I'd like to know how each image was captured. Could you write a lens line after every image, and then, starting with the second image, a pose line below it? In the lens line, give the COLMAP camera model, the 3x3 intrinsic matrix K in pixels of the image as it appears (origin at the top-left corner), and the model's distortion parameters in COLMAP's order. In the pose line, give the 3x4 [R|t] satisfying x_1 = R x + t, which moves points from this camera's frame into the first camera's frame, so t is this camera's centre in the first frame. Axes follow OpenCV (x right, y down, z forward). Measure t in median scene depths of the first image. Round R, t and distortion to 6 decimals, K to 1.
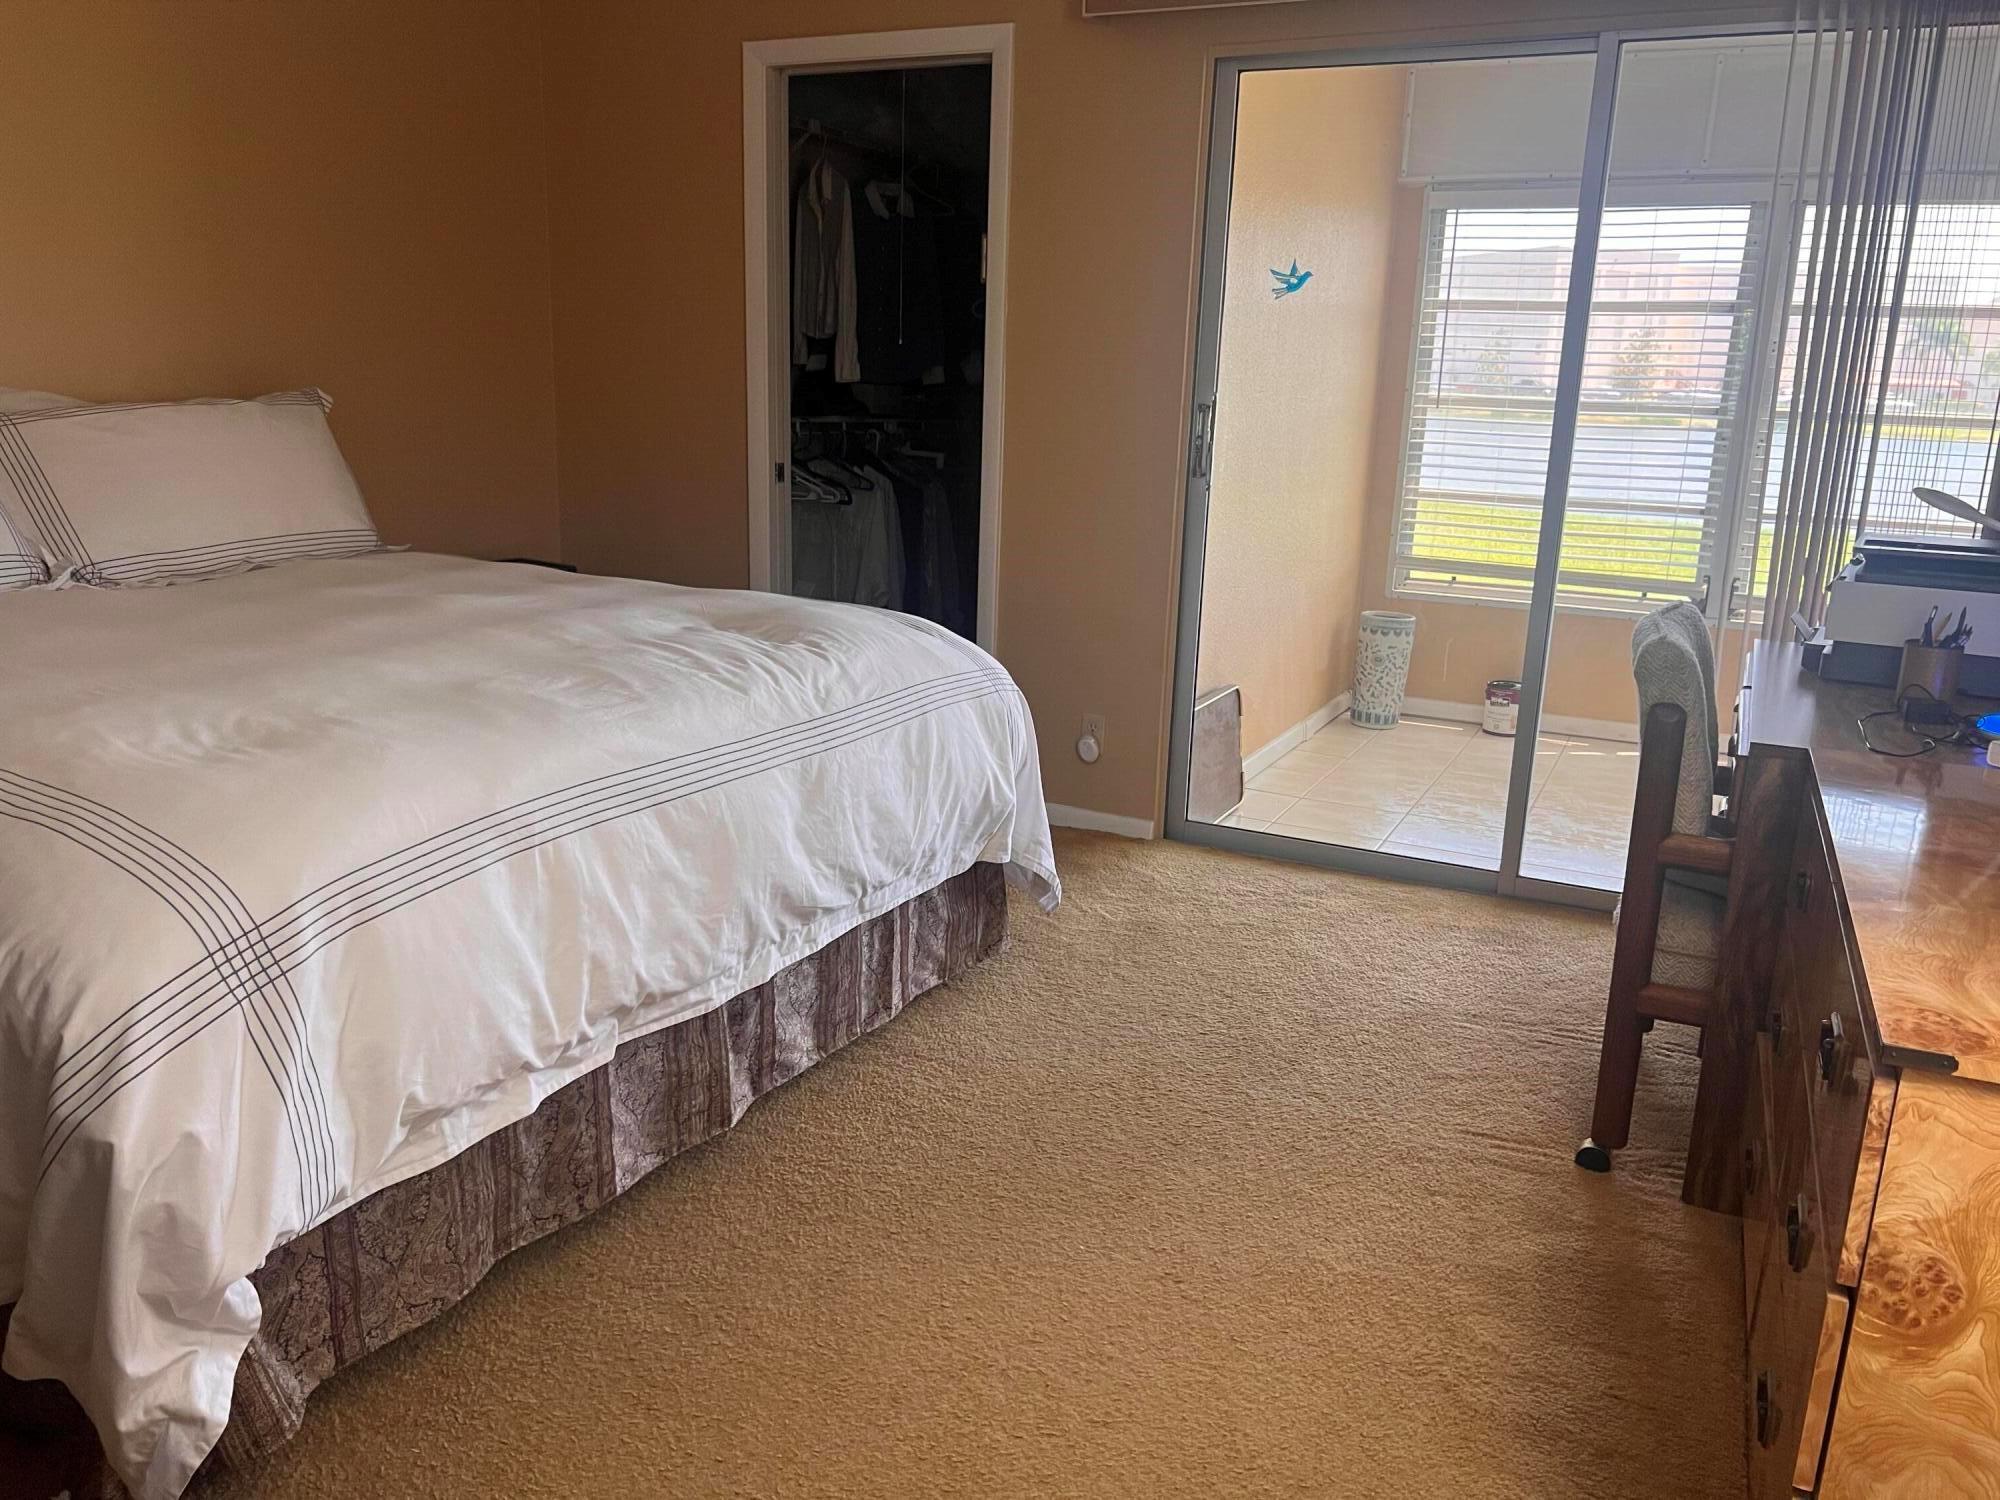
lens RADIAL K [[1526.1, 0, 1007.8], [0, 1526.1, 742.8], [0, 0, 1]] dist [0.078368, -0.082739]
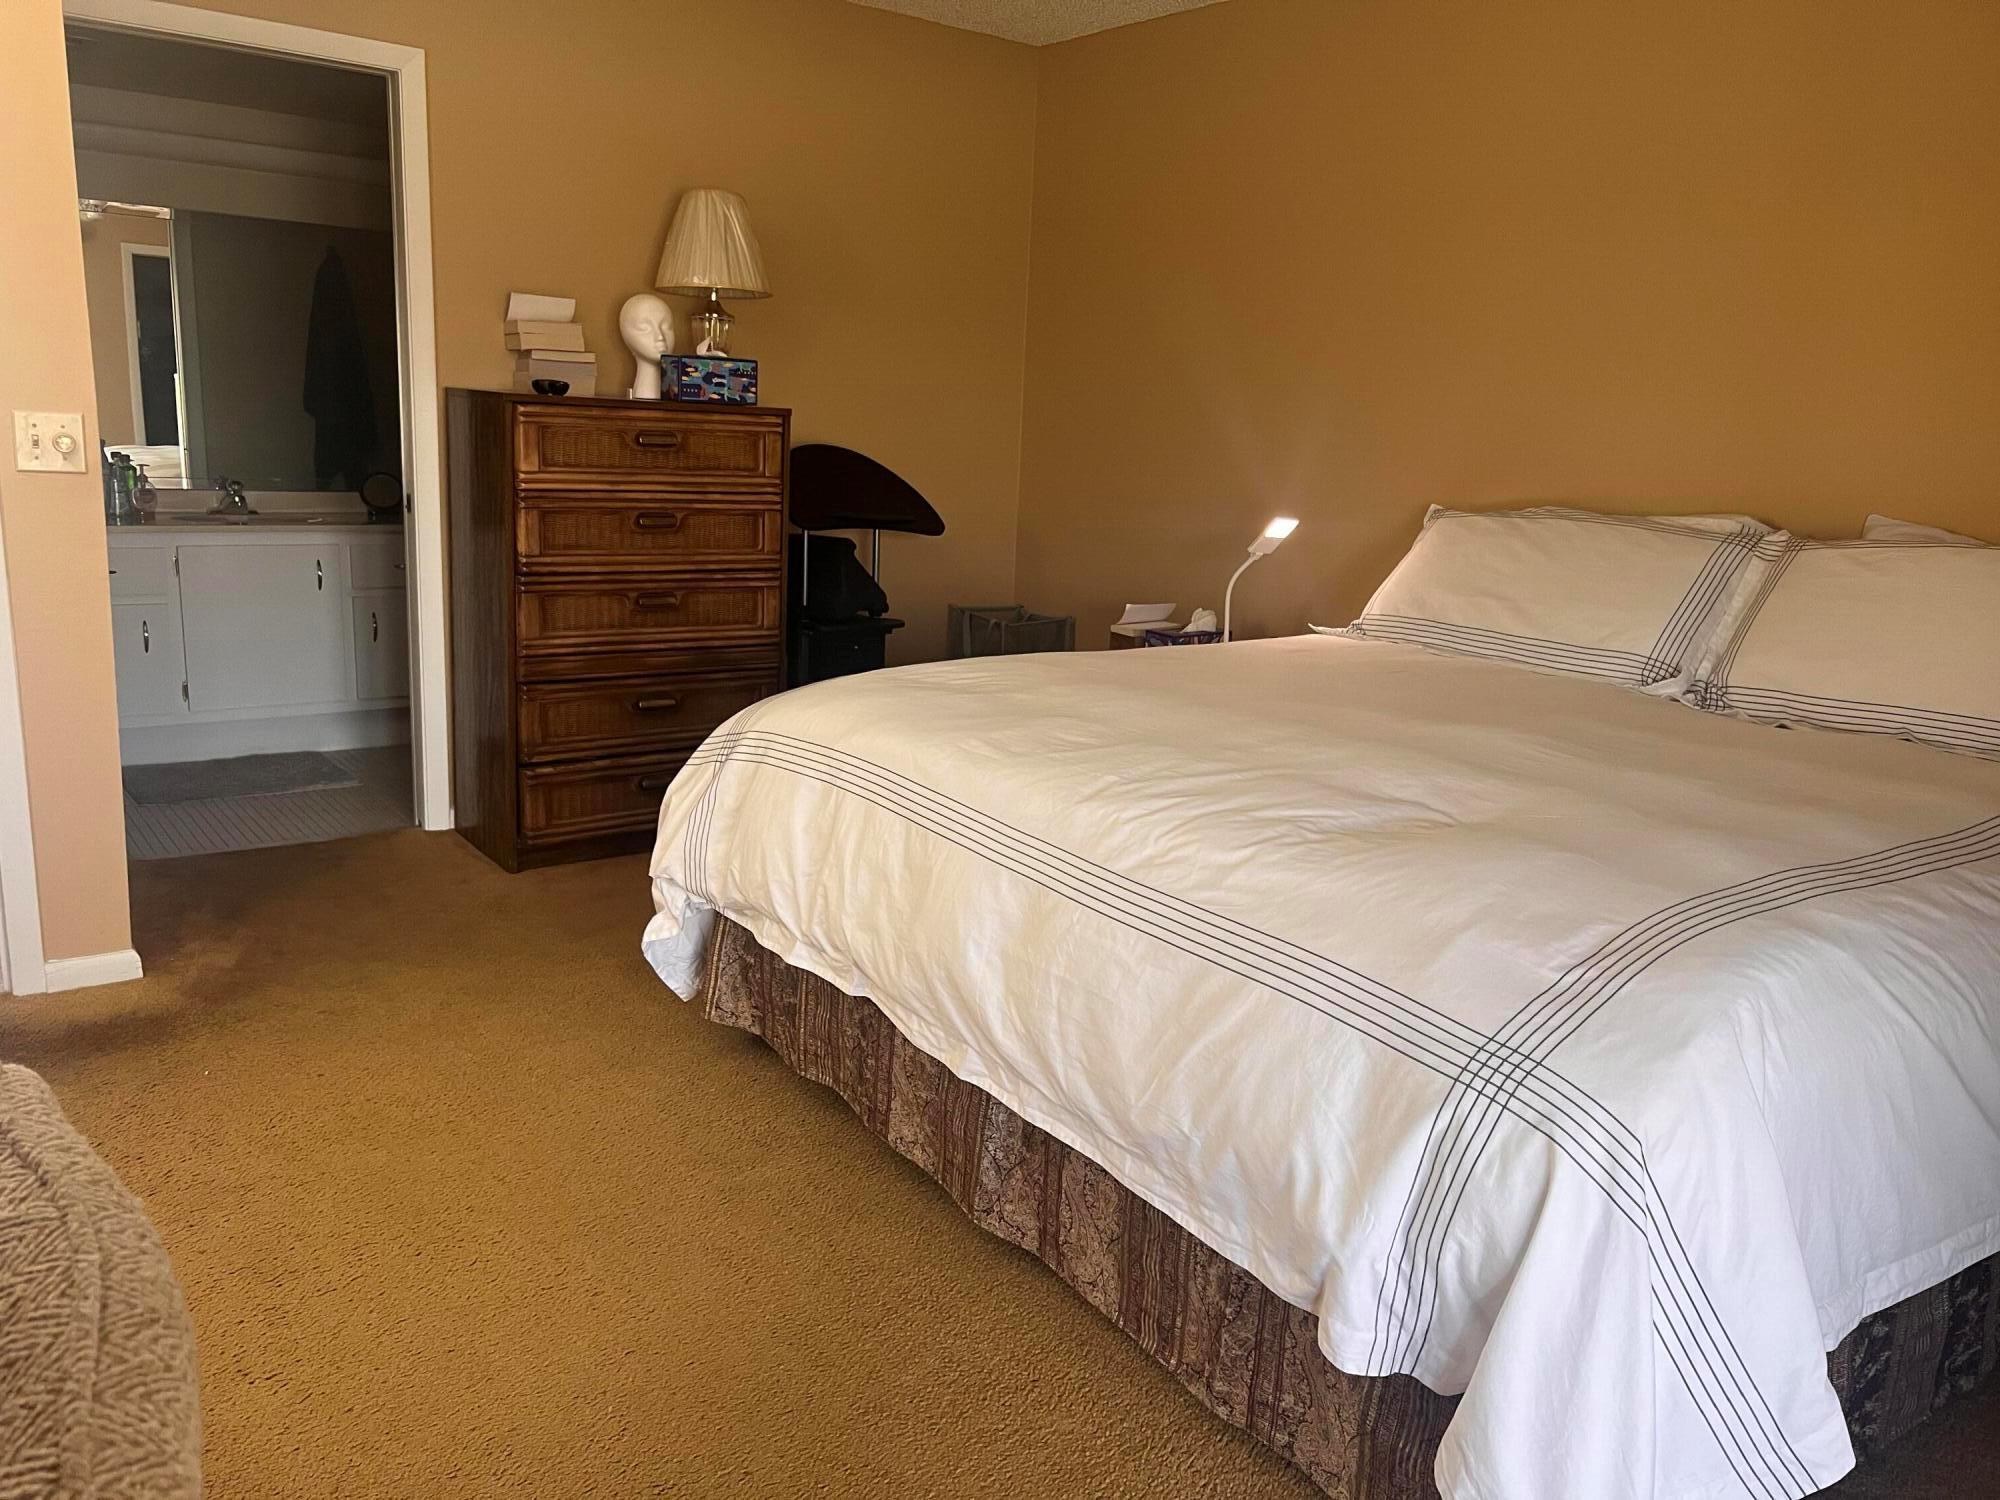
lens RADIAL K [[1523.0, 0, 995.7], [0, 1523.0, 759.4], [0, 0, 1]] dist [0.045935, -0.053313]
pose [[-0.462338, 0.137234, -0.876020, 0.635036], [-0.270935, 0.918838, 0.286934, -0.301782], [0.844297, 0.370005, -0.387632, 1.337946]]
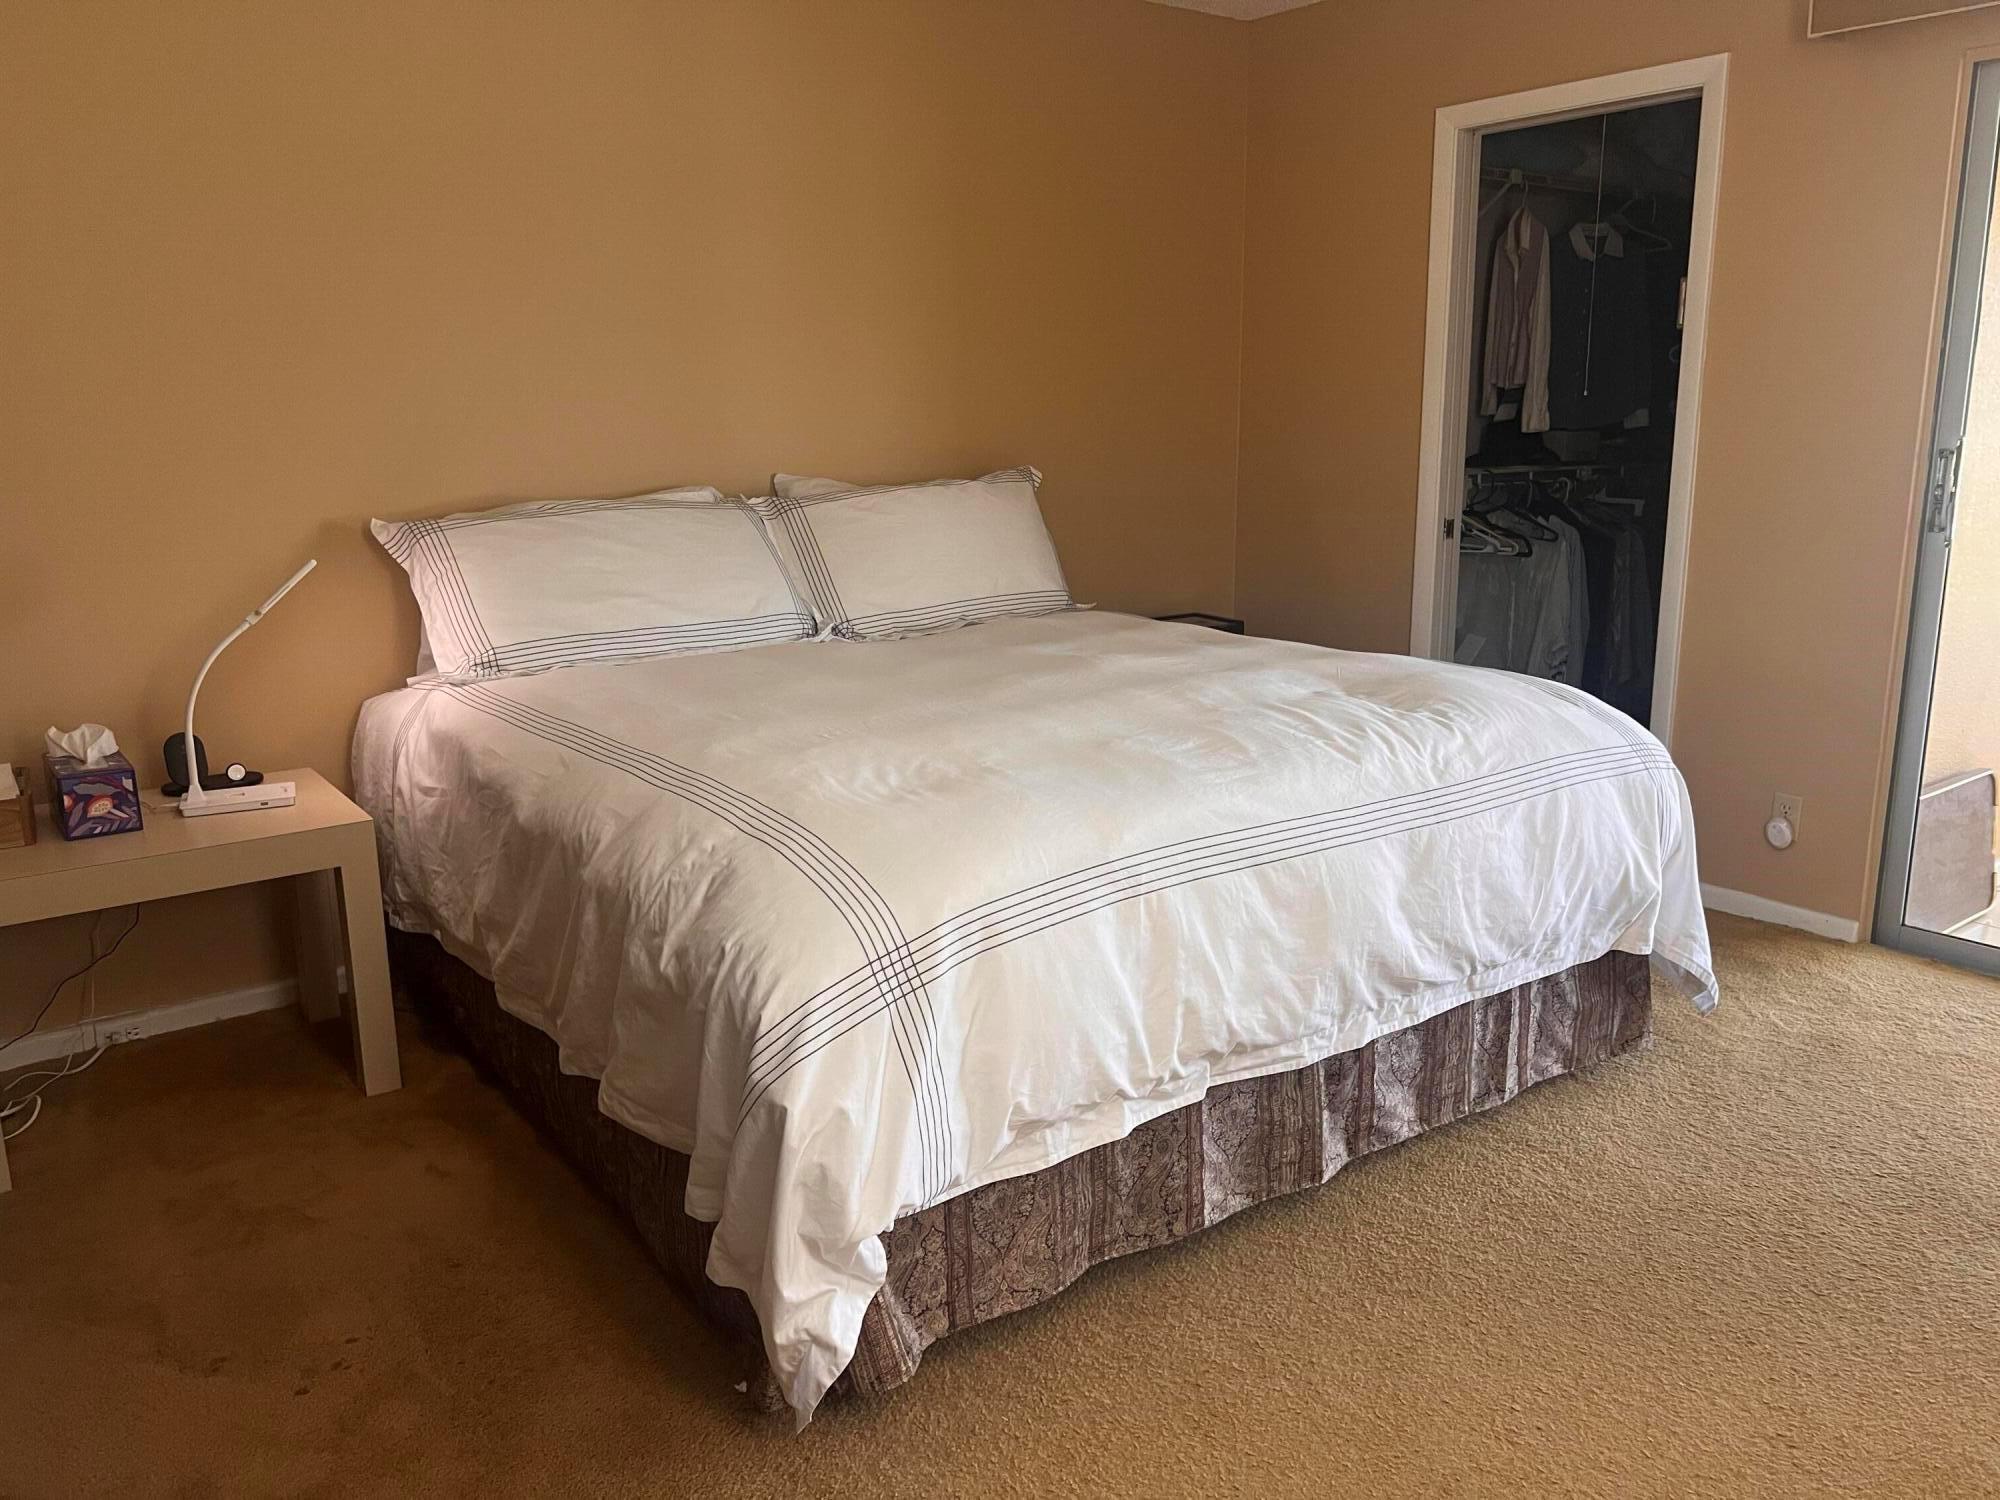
lens RADIAL K [[1526.1, 0, 1007.8], [0, 1526.1, 742.8], [0, 0, 1]] dist [0.078368, -0.082739]
pose [[0.900532, 0.050880, -0.431802, 0.062596], [-0.062001, 0.998007, -0.011709, -0.019325], [0.430346, 0.037317, 0.901892, -0.029177]]
